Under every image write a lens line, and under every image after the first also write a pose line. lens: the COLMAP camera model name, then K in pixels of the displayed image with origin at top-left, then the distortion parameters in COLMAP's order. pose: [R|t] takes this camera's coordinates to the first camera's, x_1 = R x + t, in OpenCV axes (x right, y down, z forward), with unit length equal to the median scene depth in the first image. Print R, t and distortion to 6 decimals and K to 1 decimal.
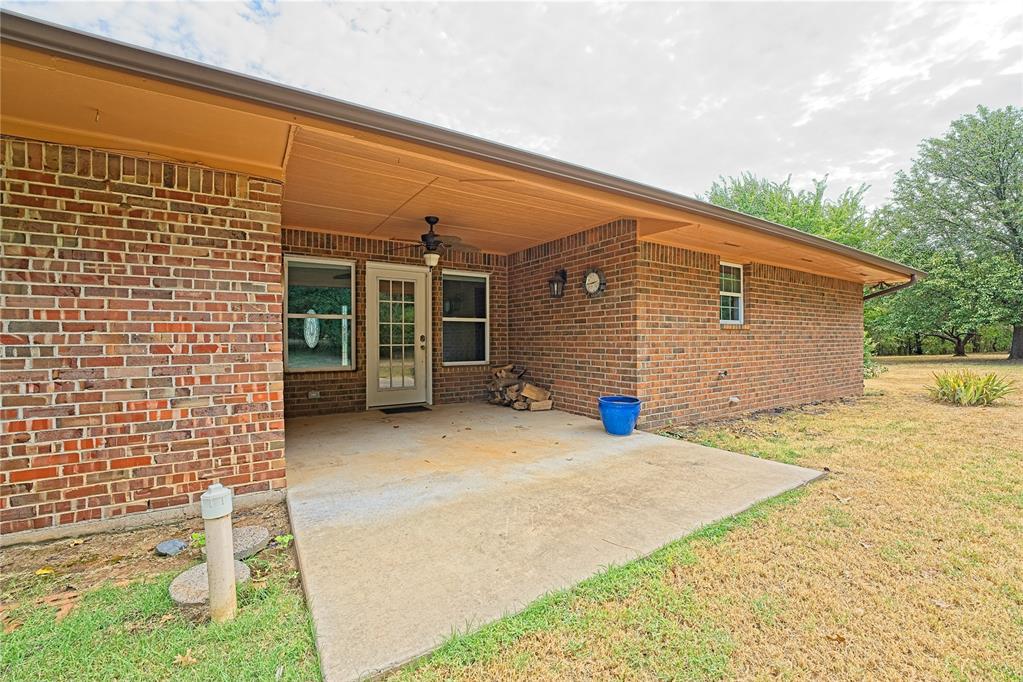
lens RADIAL K [[413.1, 0, 509.6], [0, 413.1, 339.7], [0, 0, 1]] dist [-0.022792, -0.000040]
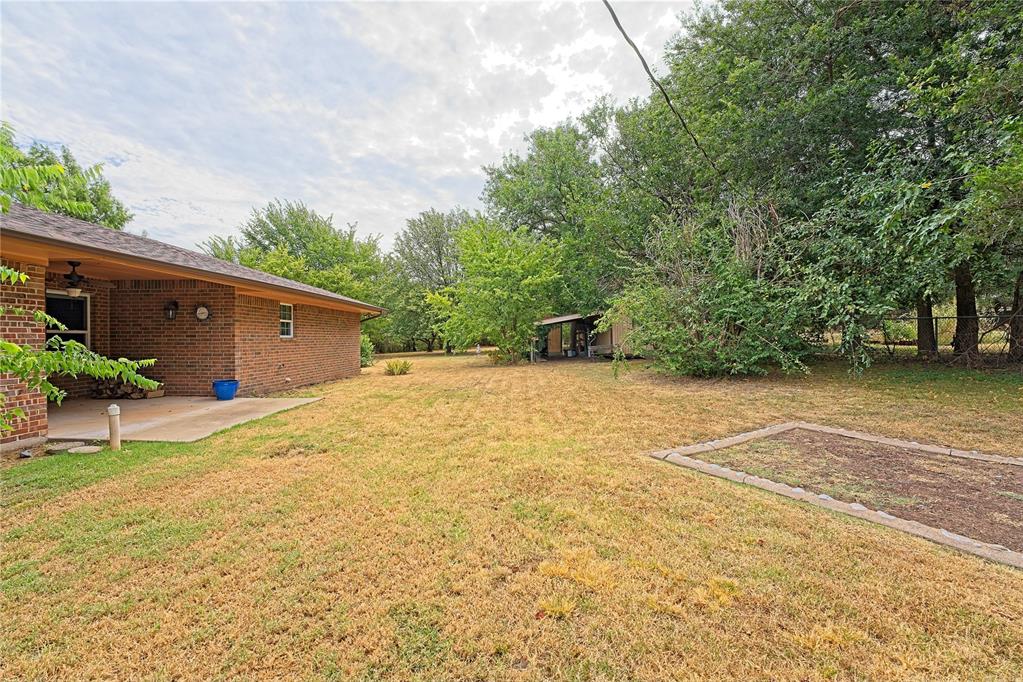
lens RADIAL K [[413.1, 0, 511.0], [0, 413.1, 342.5], [0, 0, 1]] dist [-0.022792, -0.000040]
pose [[0.540697, -0.004273, 0.841207, -0.457327], [0.000121, 0.999987, 0.005002, -0.027373], [-0.841218, -0.002602, 0.540690, -0.831466]]
